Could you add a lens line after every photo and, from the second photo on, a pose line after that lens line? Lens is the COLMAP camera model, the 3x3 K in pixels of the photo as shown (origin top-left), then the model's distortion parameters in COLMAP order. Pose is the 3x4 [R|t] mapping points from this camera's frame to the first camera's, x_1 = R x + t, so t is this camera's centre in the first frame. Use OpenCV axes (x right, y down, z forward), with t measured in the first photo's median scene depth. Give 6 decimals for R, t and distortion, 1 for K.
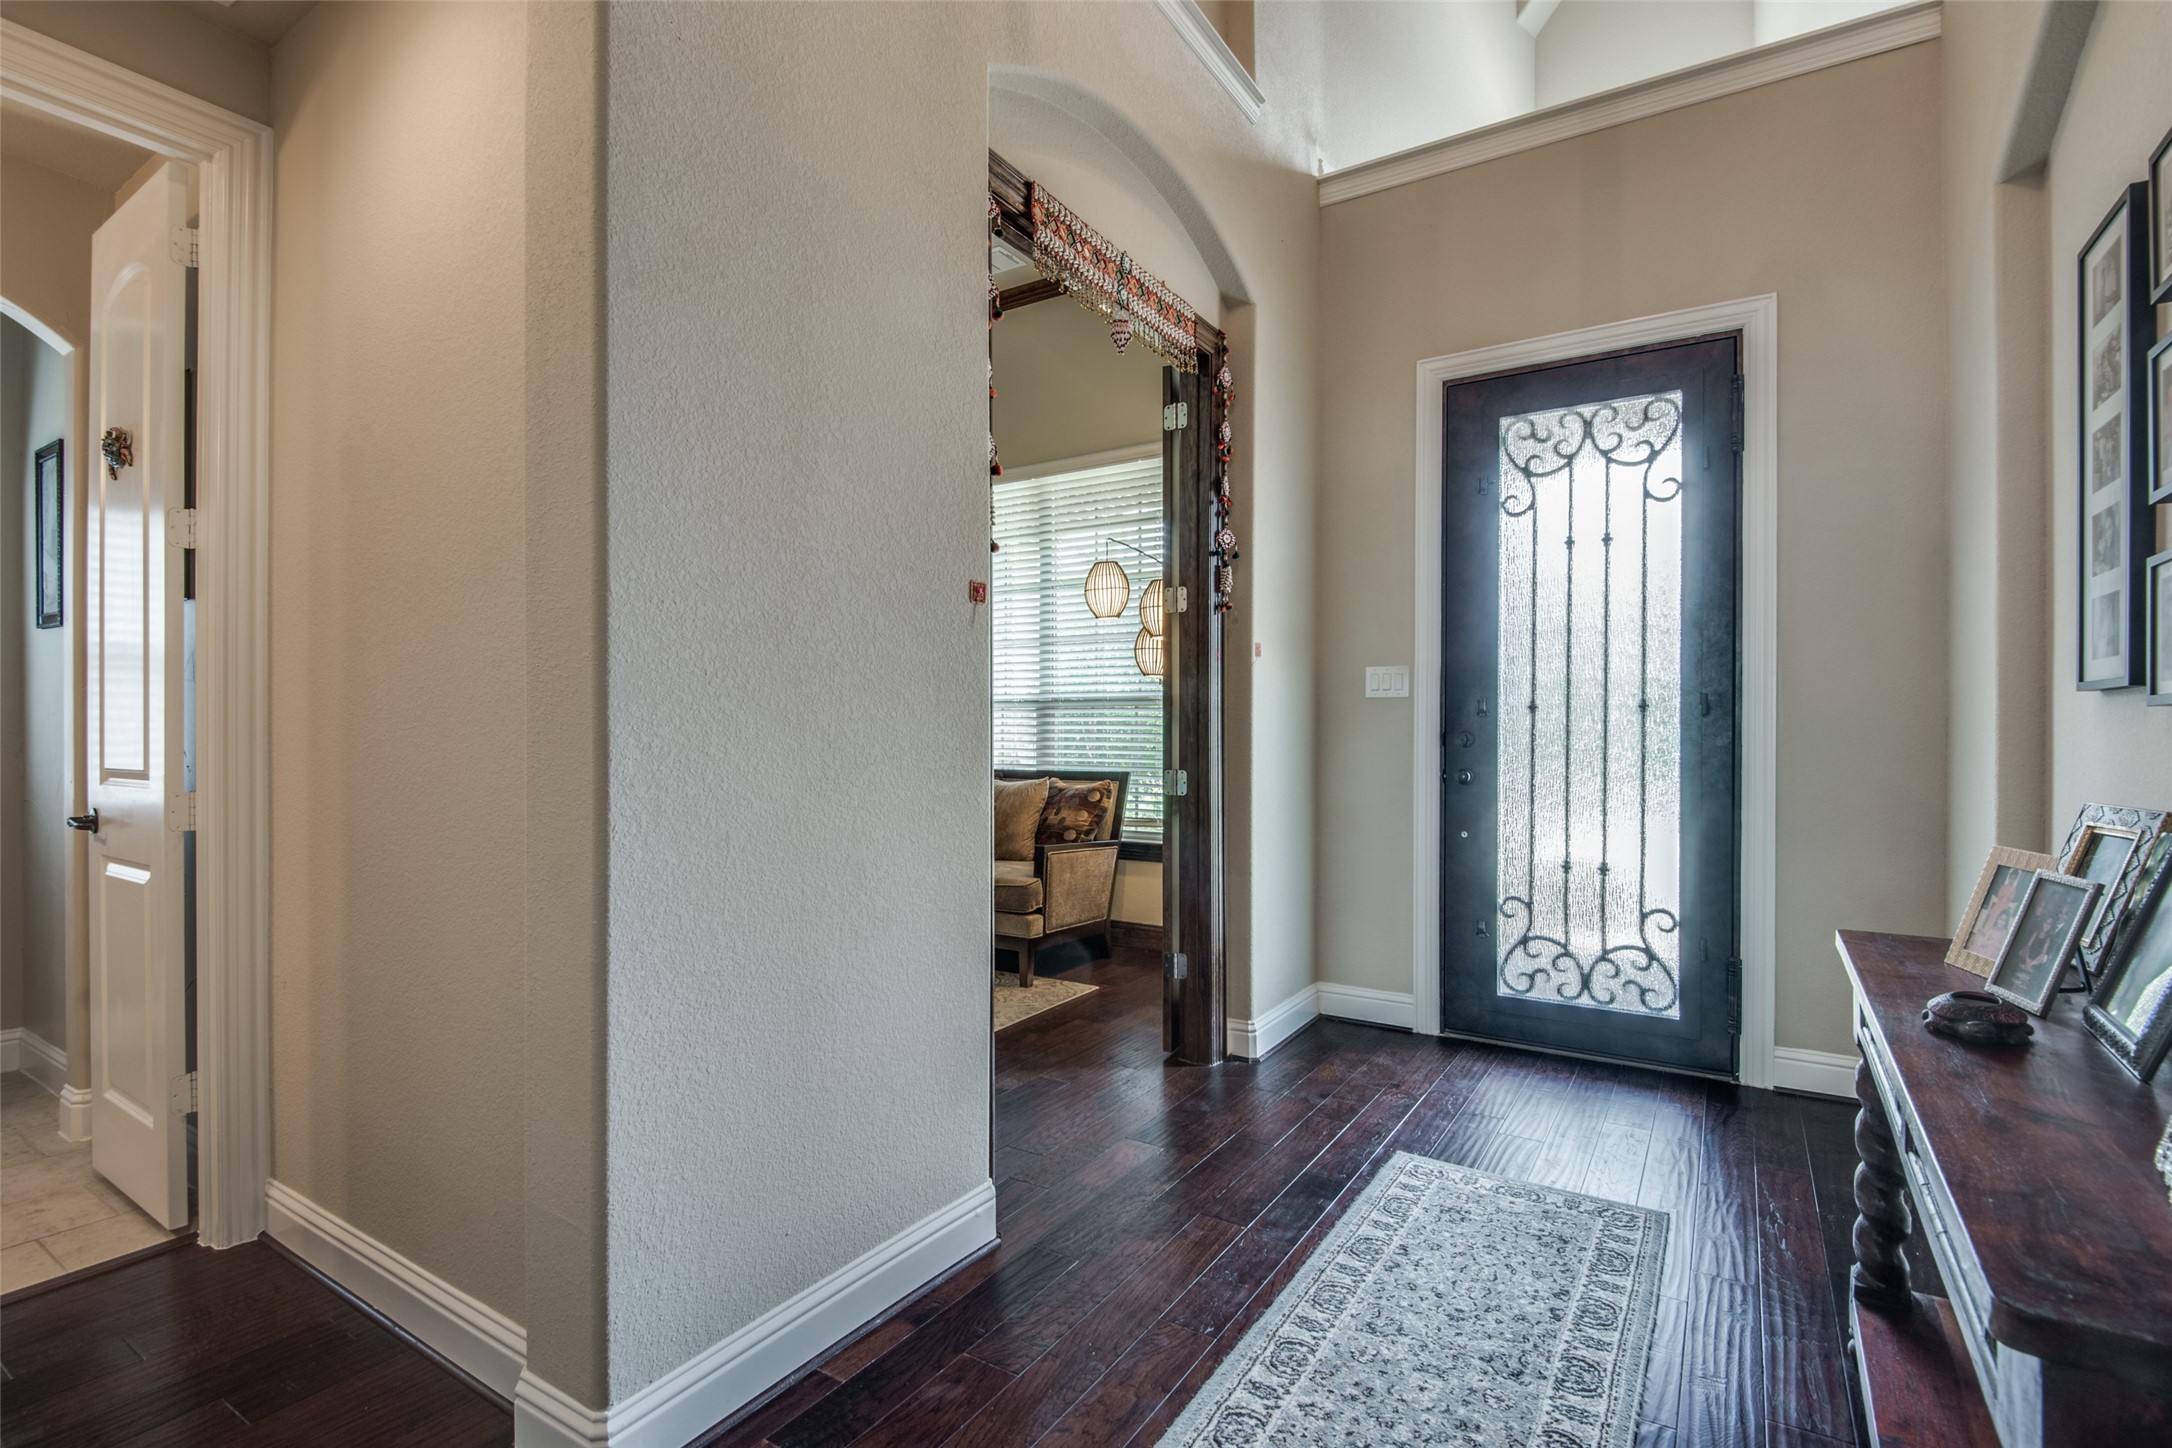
lens RADIAL K [[1005.9, 0, 1085.2], [0, 1005.9, 726.4], [0, 0, 1]] dist [-0.003586, -0.007423]
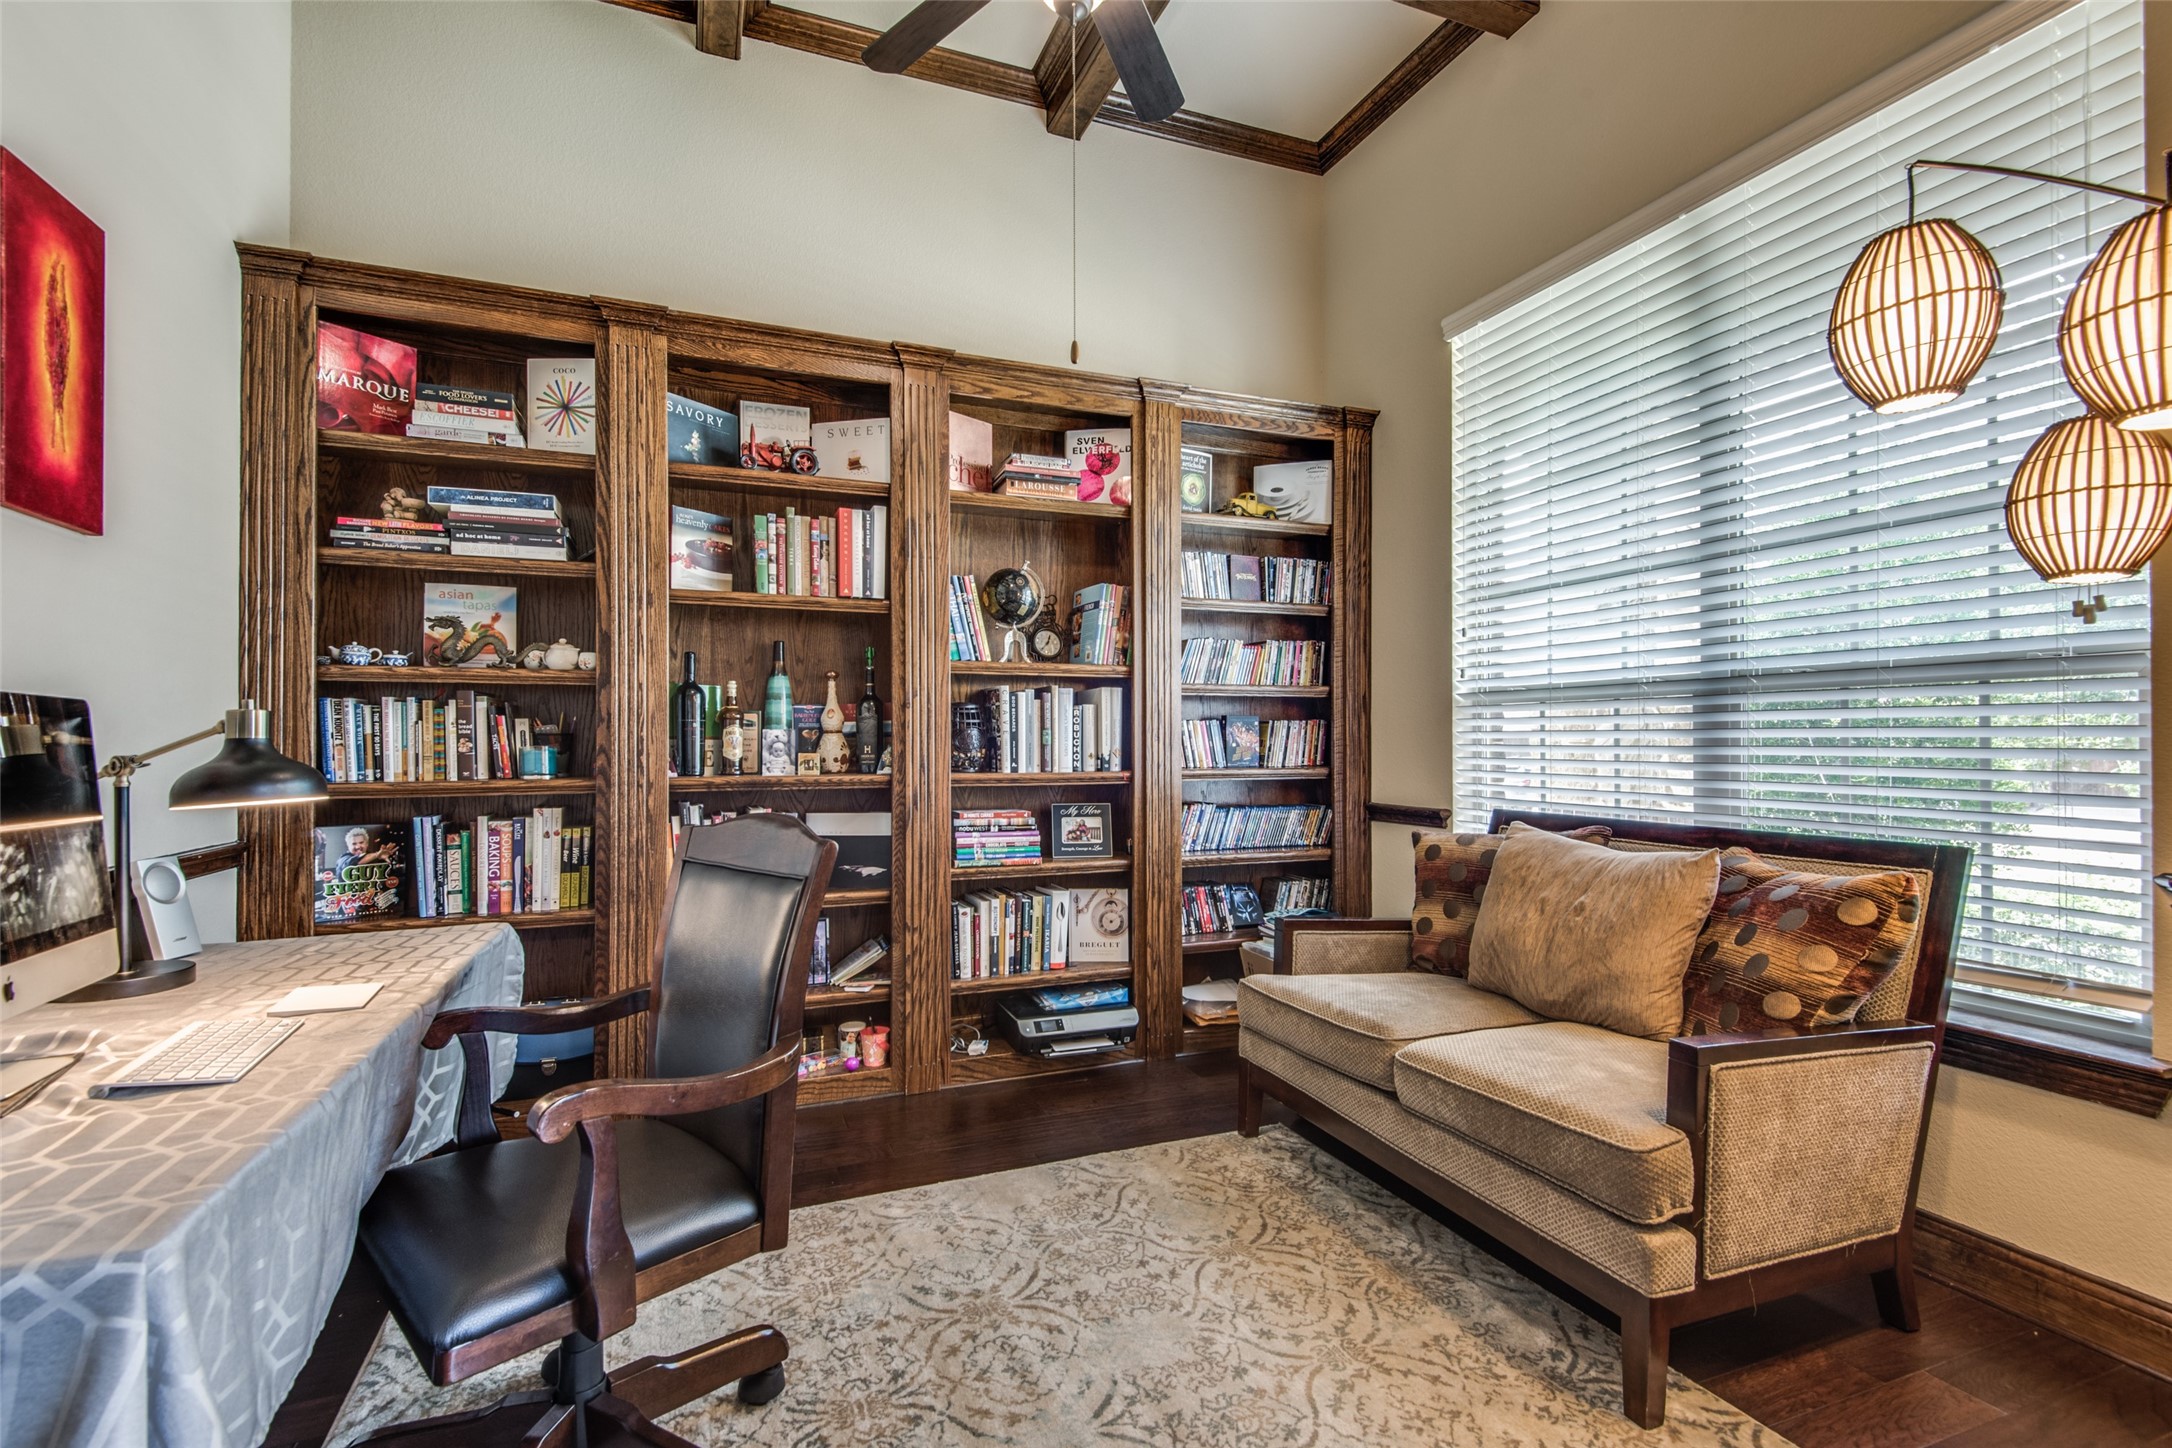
lens RADIAL K [[1005.9, 0, 1045.2], [0, 1005.9, 720.2], [0, 0, 1]] dist [-0.003586, -0.007423]
pose [[0.797695, -0.007231, -0.603018, -0.008122], [-0.000410, 0.999921, -0.012533, 0.001012], [0.603061, 0.010245, 0.797629, 0.502716]]
